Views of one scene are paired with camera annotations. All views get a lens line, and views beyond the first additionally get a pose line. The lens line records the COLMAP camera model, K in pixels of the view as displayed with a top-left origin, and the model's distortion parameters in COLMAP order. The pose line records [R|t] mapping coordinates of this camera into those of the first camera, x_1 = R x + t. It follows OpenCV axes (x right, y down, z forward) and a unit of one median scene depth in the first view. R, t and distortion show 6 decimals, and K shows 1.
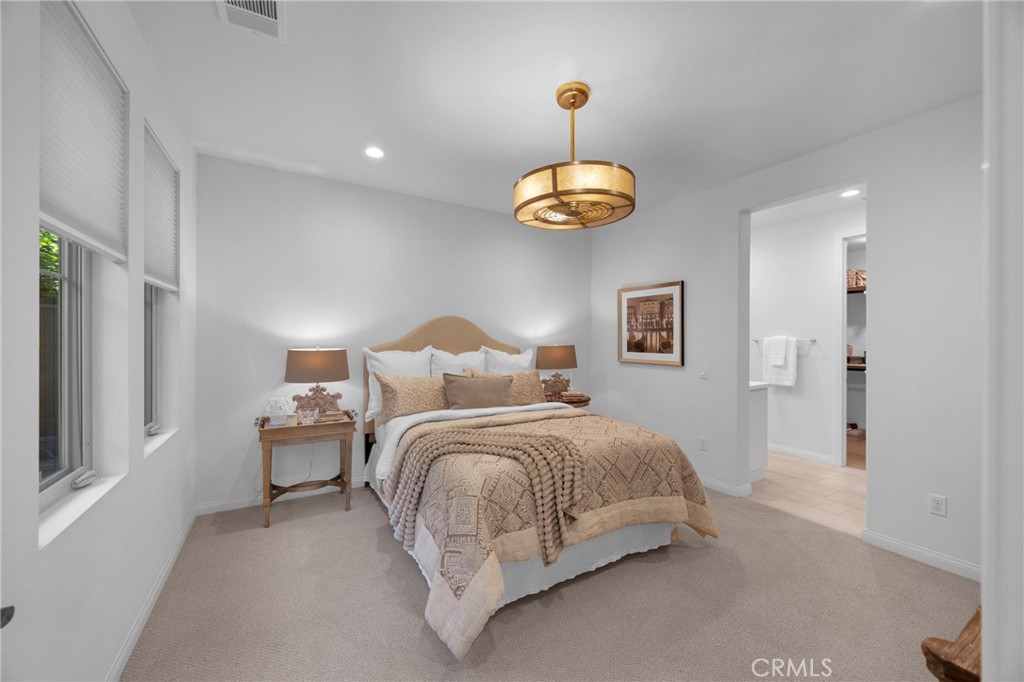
lens RADIAL K [[393.6, 0, 511.6], [0, 393.6, 338.8], [0, 0, 1]] dist [-0.002709, -0.000591]
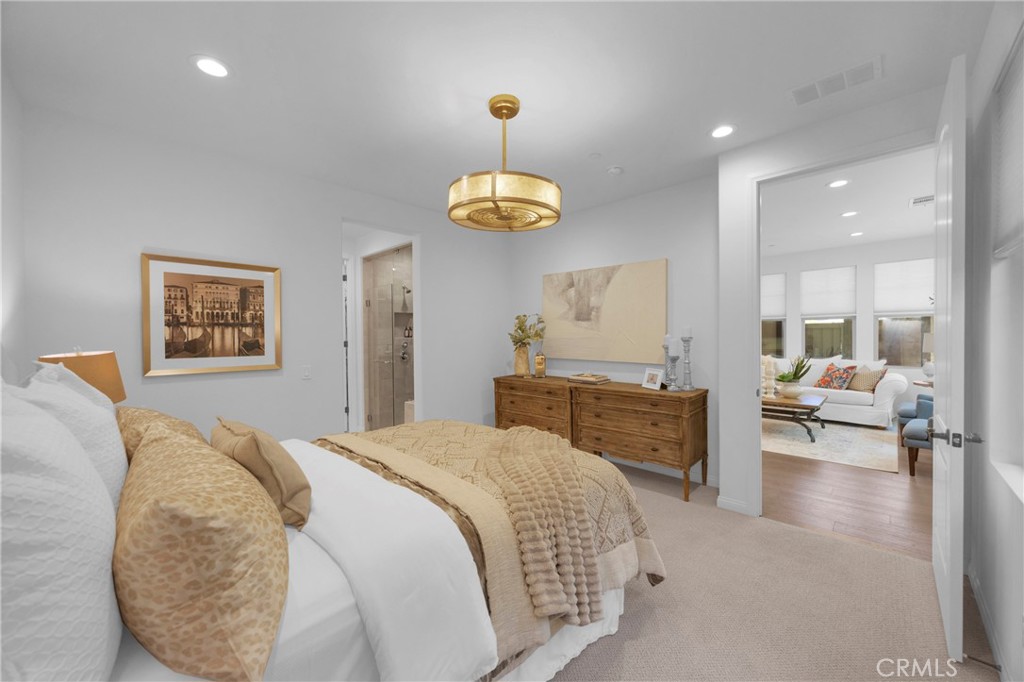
lens RADIAL K [[393.6, 0, 512.4], [0, 393.6, 338.3], [0, 0, 1]] dist [-0.002709, -0.000591]
pose [[-0.278204, -0.005593, 0.960506, -0.481180], [0.009595, 0.999917, 0.008601, 0.000438], [-0.960474, 0.011609, -0.278128, 0.700493]]
